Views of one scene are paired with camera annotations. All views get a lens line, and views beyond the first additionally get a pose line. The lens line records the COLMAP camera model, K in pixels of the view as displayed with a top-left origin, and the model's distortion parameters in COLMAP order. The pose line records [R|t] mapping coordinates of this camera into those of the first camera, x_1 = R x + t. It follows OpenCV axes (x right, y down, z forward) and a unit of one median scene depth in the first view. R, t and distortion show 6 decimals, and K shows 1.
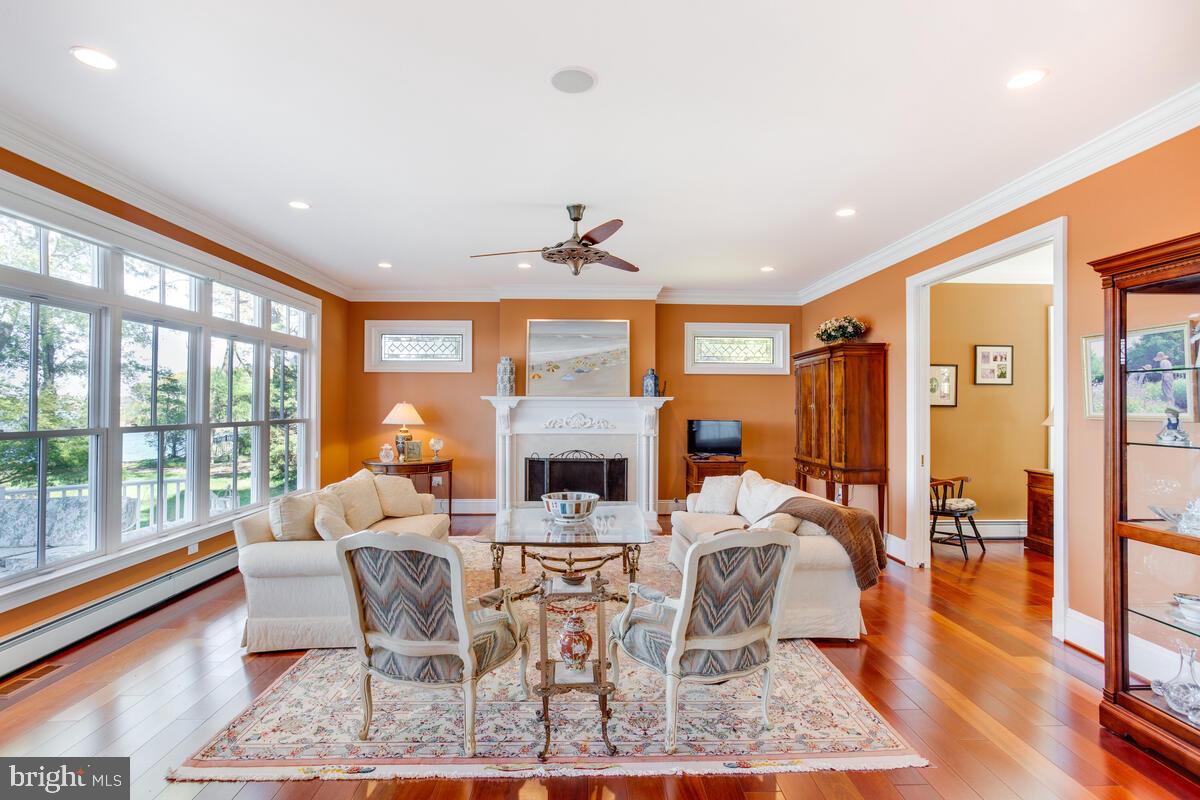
lens RADIAL K [[586.7, 0, 590.2], [0, 586.7, 404.2], [0, 0, 1]] dist [-0.020875, 0.007514]
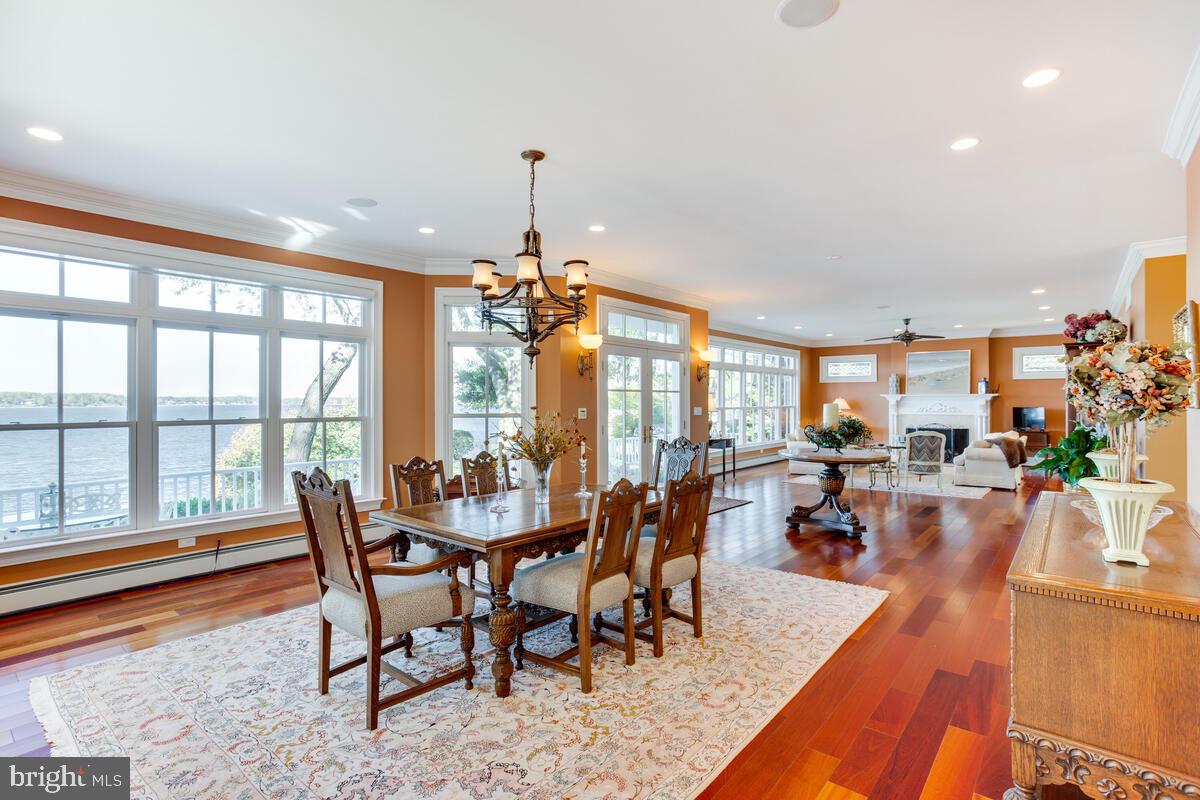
lens RADIAL K [[586.7, 0, 620.9], [0, 586.7, 393.6], [0, 0, 1]] dist [-0.020875, 0.007514]
pose [[0.776574, -0.010191, -0.629943, 0.359843], [0.004942, 0.999937, -0.010084, -0.001743], [0.630007, 0.004718, 0.776576, -1.023393]]
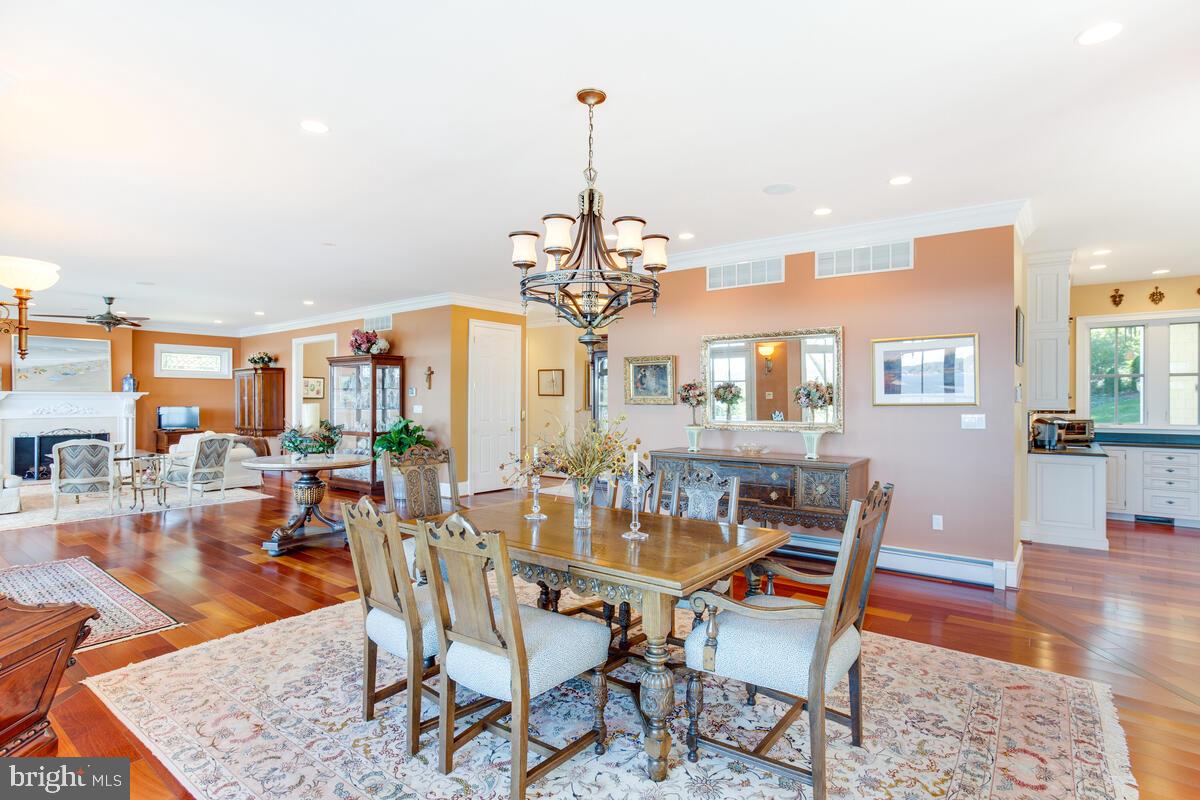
lens RADIAL K [[586.7, 0, 624.3], [0, 586.7, 395.7], [0, 0, 1]] dist [-0.020875, 0.007514]
pose [[0.607487, 0.000729, 0.794329, -0.318213], [-0.001783, 0.999998, 0.000447, -0.006309], [-0.794327, -0.001688, 0.607487, -0.956238]]
